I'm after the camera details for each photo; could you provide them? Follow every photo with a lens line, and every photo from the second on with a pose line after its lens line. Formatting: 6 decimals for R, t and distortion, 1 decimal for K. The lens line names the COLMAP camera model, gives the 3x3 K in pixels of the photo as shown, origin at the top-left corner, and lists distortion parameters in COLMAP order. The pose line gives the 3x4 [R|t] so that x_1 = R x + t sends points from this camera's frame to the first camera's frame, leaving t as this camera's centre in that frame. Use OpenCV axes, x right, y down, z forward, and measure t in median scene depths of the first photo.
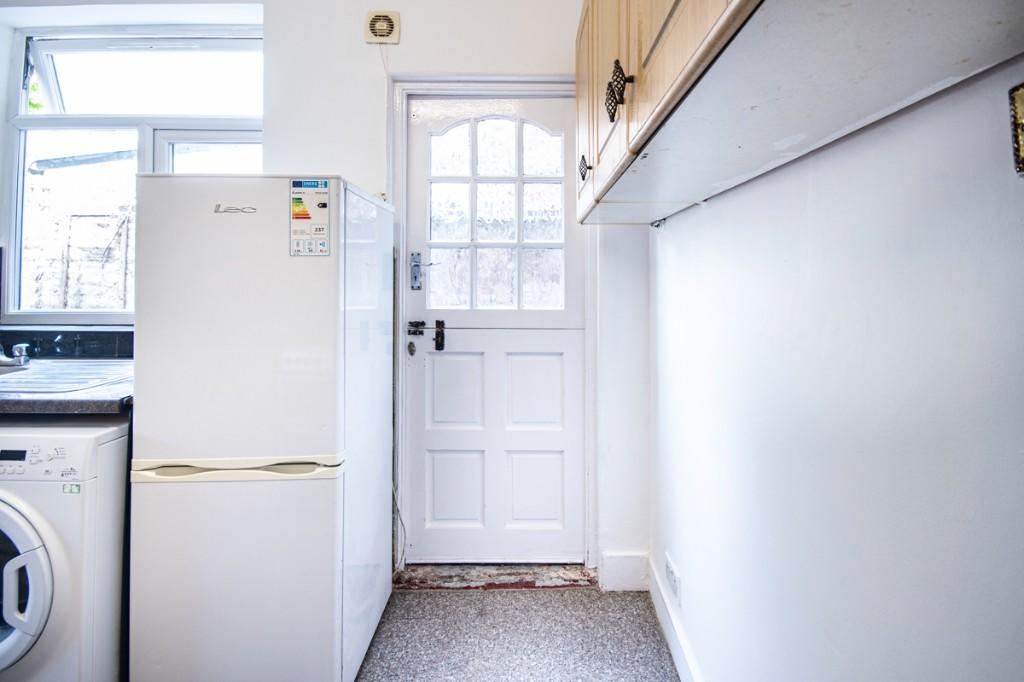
lens RADIAL K [[452.6, 0, 543.4], [0, 452.6, 258.2], [0, 0, 1]] dist [-0.002016, -0.001235]
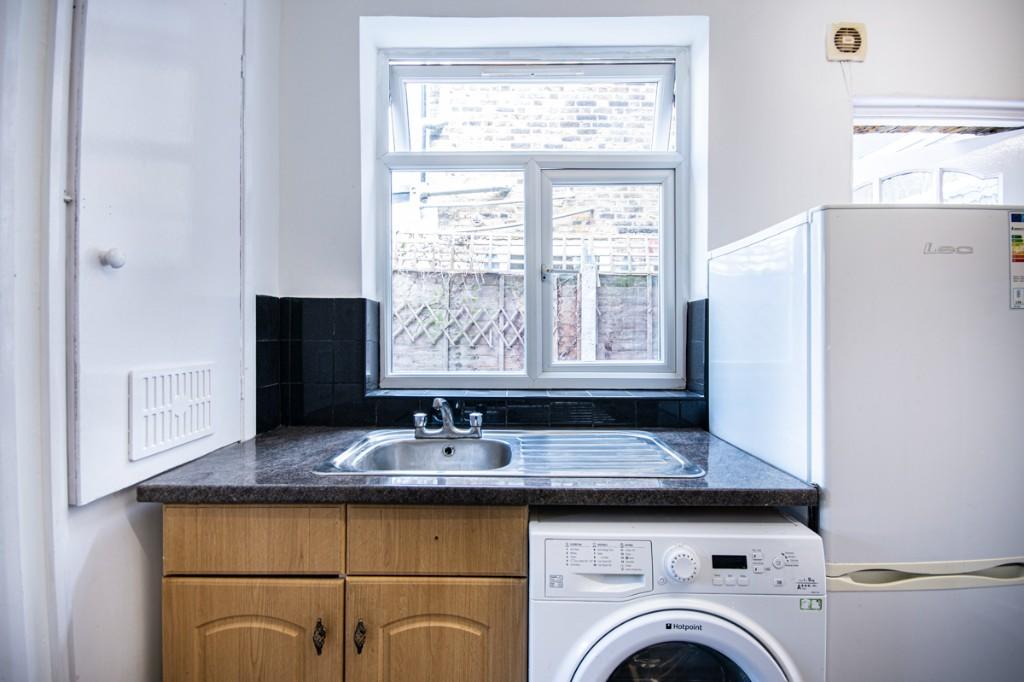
lens RADIAL K [[436.9, 0, 512.1], [0, 436.9, 324.9], [0, 0, 1]] dist [0.000688, -0.000118]
pose [[0.999752, -0.004926, -0.021740, -1.411647], [0.005486, 0.999653, 0.025755, -0.001071], [0.021606, -0.025868, 0.999432, 0.212738]]
